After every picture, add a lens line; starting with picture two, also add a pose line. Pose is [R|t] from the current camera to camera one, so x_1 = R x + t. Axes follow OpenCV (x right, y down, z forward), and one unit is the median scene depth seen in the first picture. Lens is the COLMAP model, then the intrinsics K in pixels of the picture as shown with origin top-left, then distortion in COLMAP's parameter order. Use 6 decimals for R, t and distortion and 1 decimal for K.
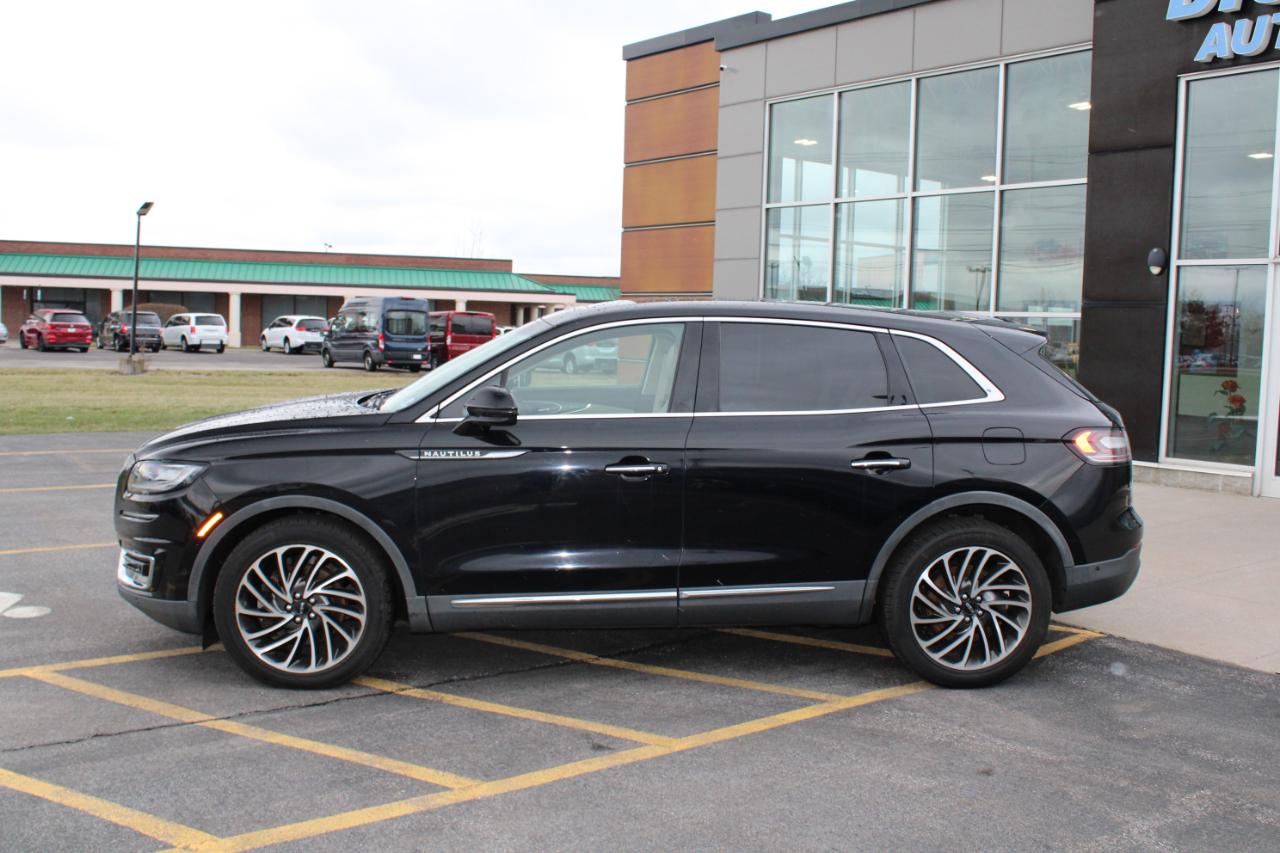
lens RADIAL K [[1232.2, 0, 634.7], [0, 1232.2, 419.6], [0, 0, 1]] dist [-0.079253, 0.000000]
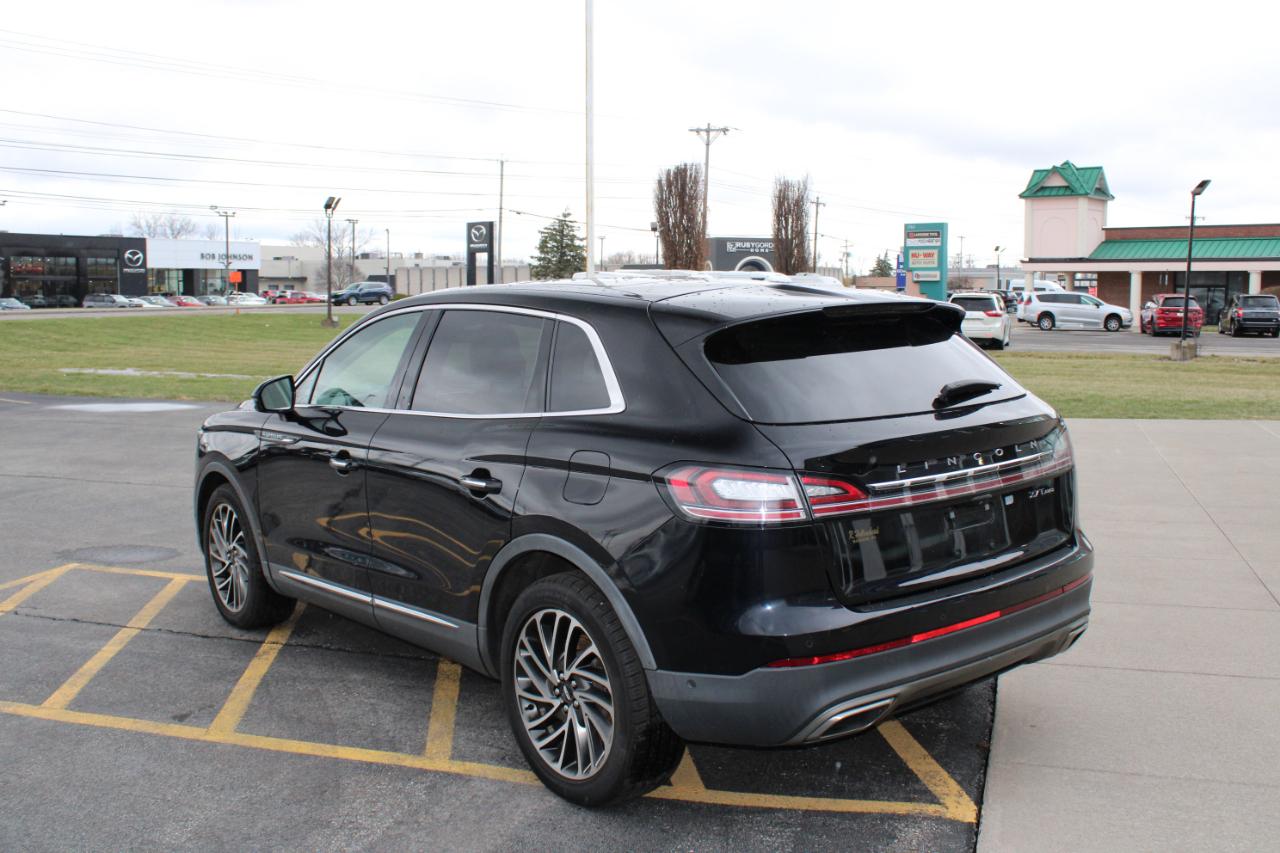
lens RADIAL K [[1232.2, 0, 629.3], [0, 1232.2, 436.9], [0, 0, 1]] dist [-0.079253, 0.000000]
pose [[0.577175, 0.063956, -0.814112, 0.900662], [-0.041657, 0.997936, 0.048865, -0.036926], [0.815557, 0.005710, 0.578648, 0.617274]]
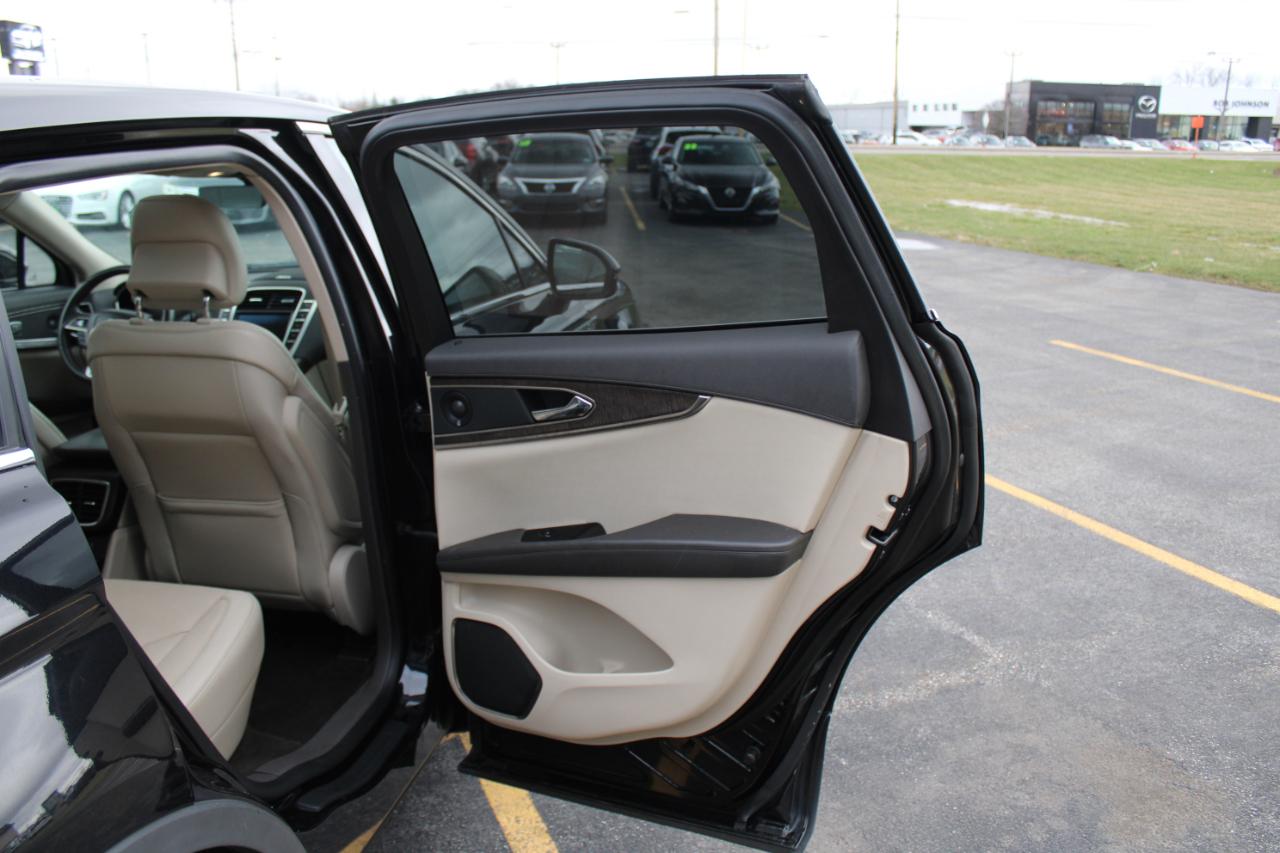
lens RADIAL K [[1043.1, 0, 639.4], [0, 1043.1, 425.3], [0, 0, 1]] dist [-0.147465, 0.125646]
pose [[-0.243460, 0.236769, -0.940568, 0.383643], [-0.082916, 0.961116, 0.263404, -0.115306], [0.966360, 0.142117, -0.214361, 1.522856]]
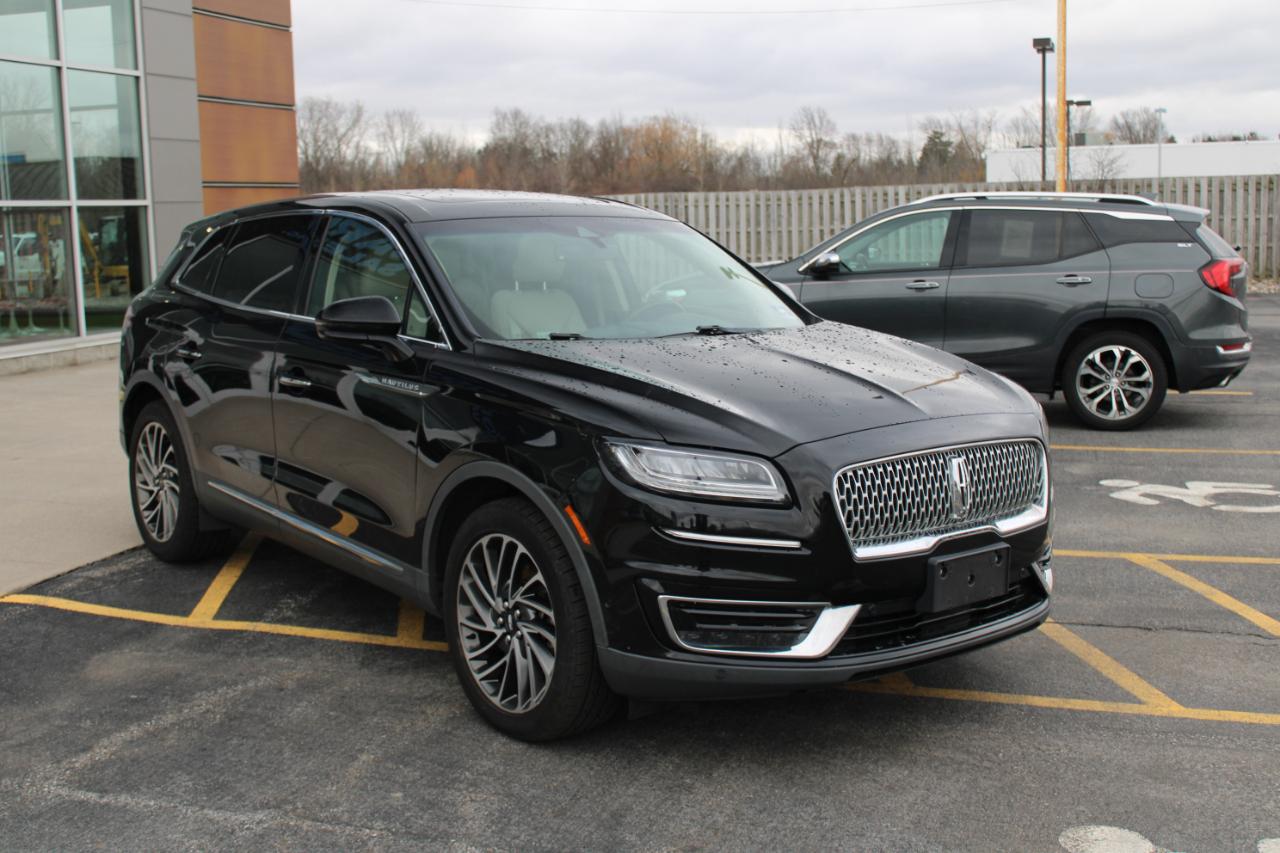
lens RADIAL K [[1484.5, 0, 640.0], [0, 1484.5, 404.6], [0, 0, 1]] dist [-0.068110, 0.000000]
pose [[-0.576167, -0.124921, 0.807729, -1.036577], [0.065909, 0.977931, 0.198258, -0.176341], [-0.814670, 0.167467, -0.555218, 1.767671]]
